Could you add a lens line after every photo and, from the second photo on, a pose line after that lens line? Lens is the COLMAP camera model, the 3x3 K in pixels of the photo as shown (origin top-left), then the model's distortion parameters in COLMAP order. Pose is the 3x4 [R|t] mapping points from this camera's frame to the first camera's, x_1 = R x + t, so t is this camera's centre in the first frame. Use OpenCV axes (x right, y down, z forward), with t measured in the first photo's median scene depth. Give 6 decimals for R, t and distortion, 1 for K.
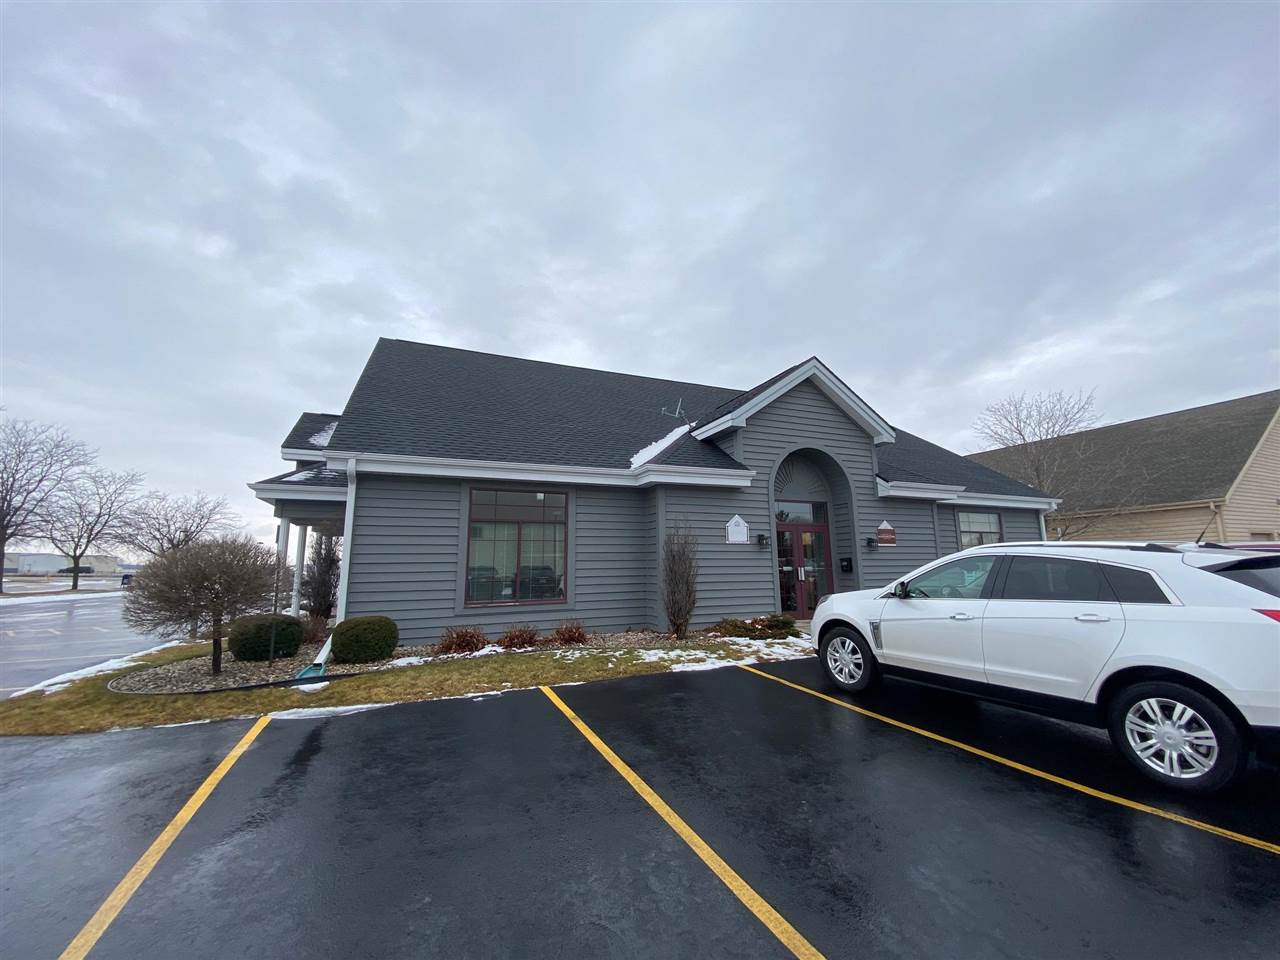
lens RADIAL K [[516.7, 0, 640.0], [0, 516.7, 480.0], [0, 0, 1]] dist [0.022651, -0.020964]
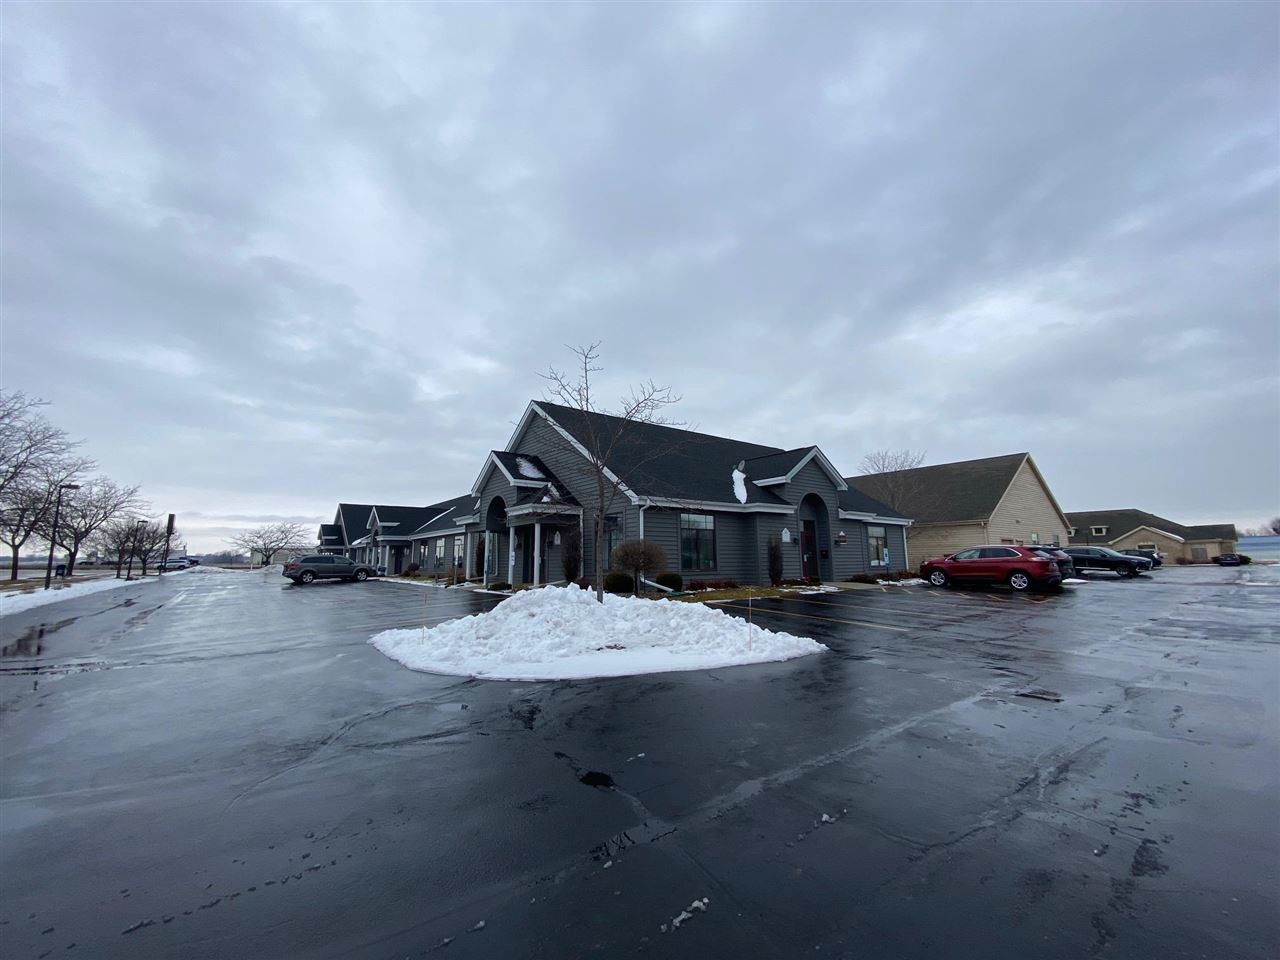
lens RADIAL K [[516.7, 0, 640.0], [0, 516.7, 480.0], [0, 0, 1]] dist [0.022651, -0.020964]
pose [[0.967561, 0.041042, 0.249283, -0.785849], [-0.042954, 0.999075, 0.002235, -0.087773], [-0.248961, -0.012870, 0.968428, -0.717609]]
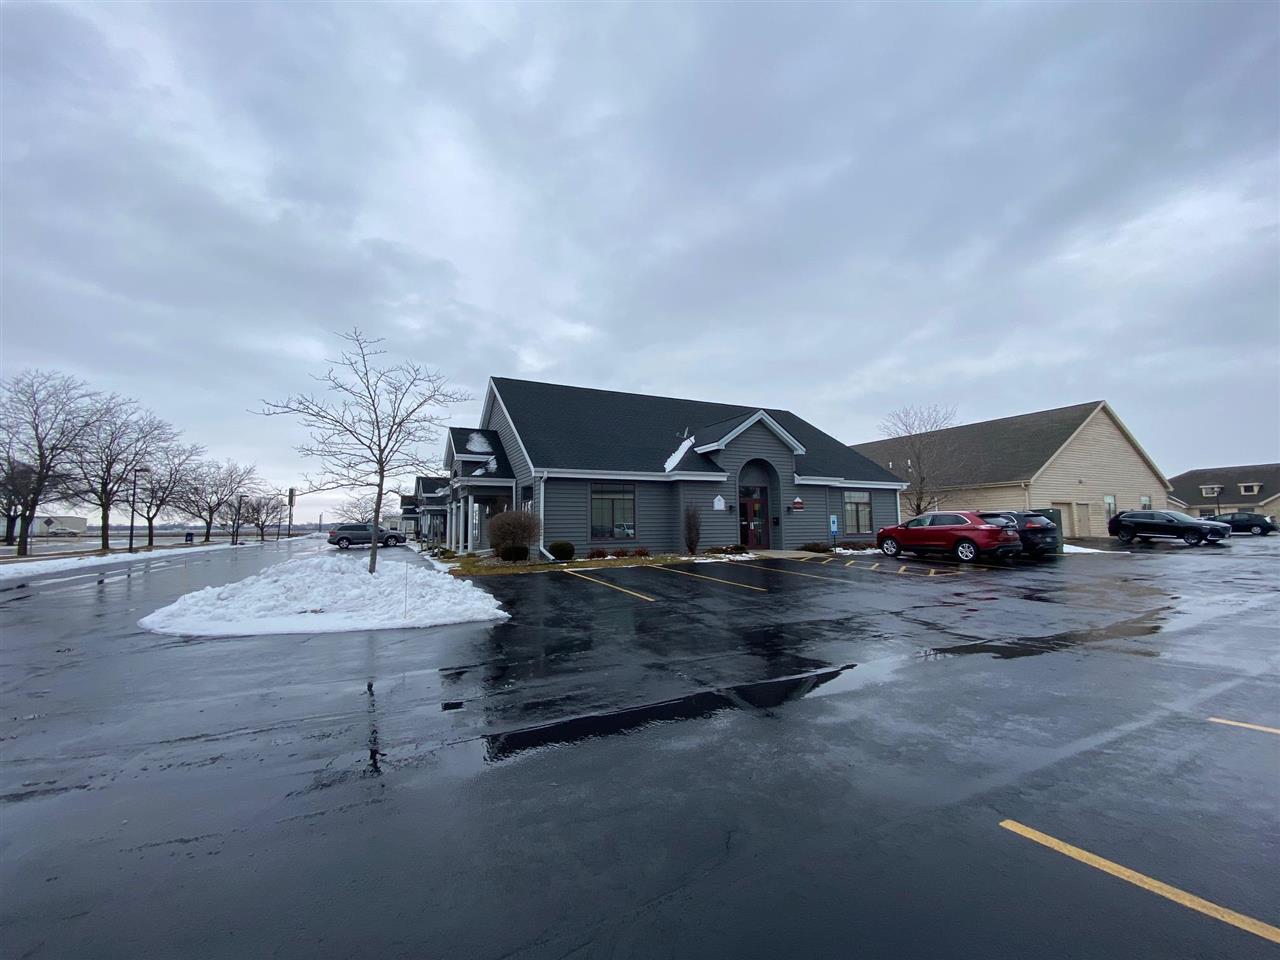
lens RADIAL K [[516.7, 0, 640.0], [0, 516.7, 480.0], [0, 0, 1]] dist [0.022651, -0.020964]
pose [[0.998221, 0.004558, 0.059455, -0.204985], [-0.008907, 0.997285, 0.073094, -0.117769], [-0.058960, -0.073494, 0.995551, -0.828870]]
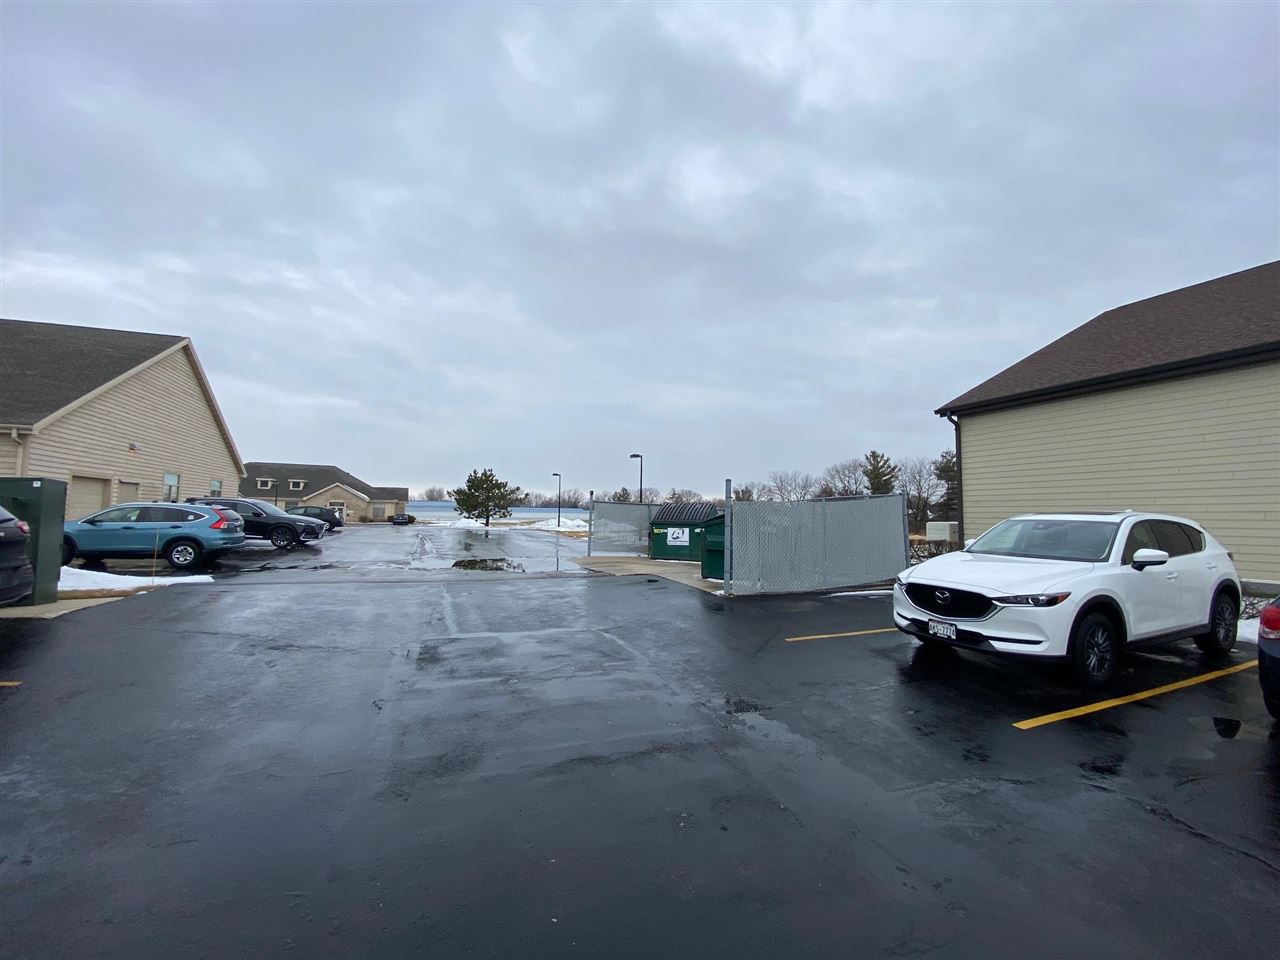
lens RADIAL K [[516.7, 0, 640.0], [0, 516.7, 480.0], [0, 0, 1]] dist [0.022651, -0.020964]
pose [[0.024784, 0.082370, 0.996294, 0.701006], [-0.180704, 0.980552, -0.076573, 0.014768], [-0.983225, -0.178136, 0.039186, 0.105398]]
